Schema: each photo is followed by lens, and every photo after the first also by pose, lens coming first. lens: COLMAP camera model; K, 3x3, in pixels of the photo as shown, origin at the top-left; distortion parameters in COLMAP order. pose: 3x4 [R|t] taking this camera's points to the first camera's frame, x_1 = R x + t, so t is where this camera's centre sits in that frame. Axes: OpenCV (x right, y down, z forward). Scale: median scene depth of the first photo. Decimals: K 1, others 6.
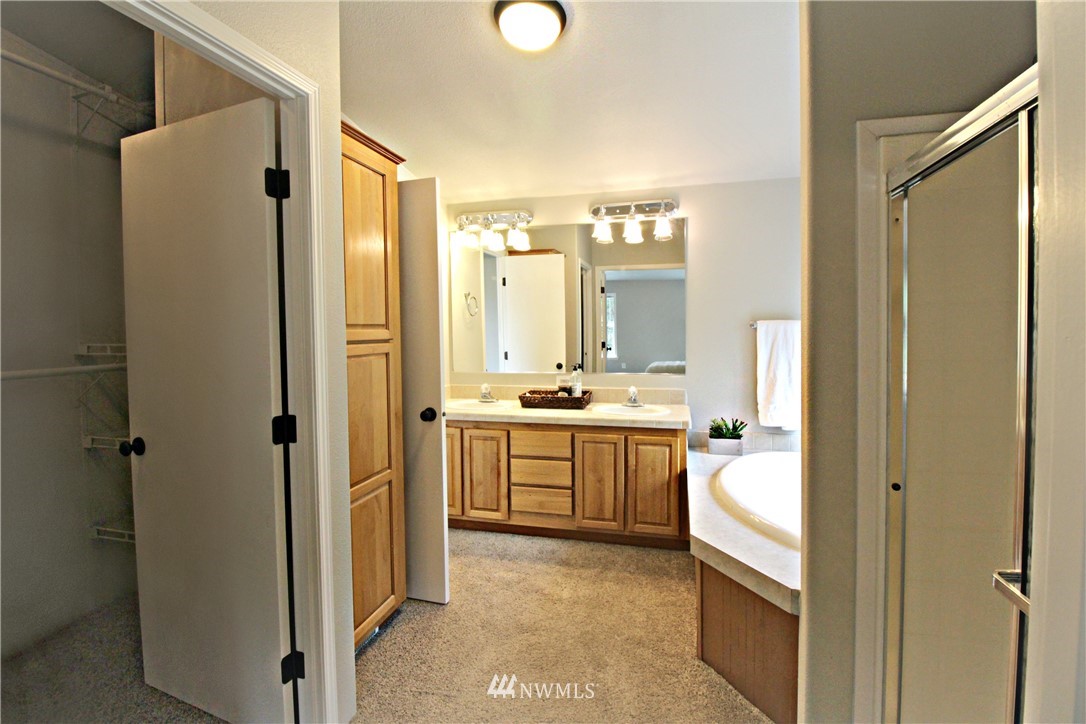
lens RADIAL K [[503.5, 0, 541.7], [0, 503.5, 360.2], [0, 0, 1]] dist [-0.010250, -0.004362]
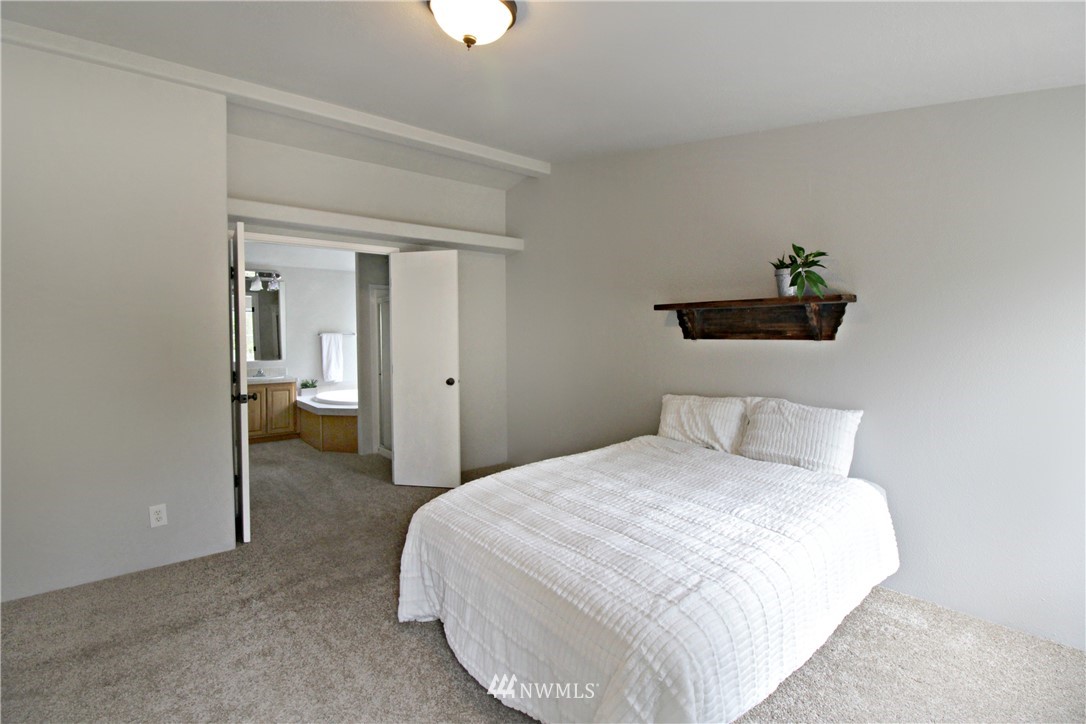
lens RADIAL K [[503.5, 0, 543.4], [0, 503.5, 362.2], [0, 0, 1]] dist [-0.010250, -0.004362]
pose [[0.585823, -0.027635, 0.809967, -0.819066], [0.034694, 0.999357, 0.009003, 0.064454], [-0.809696, 0.022827, 0.586406, -1.118674]]
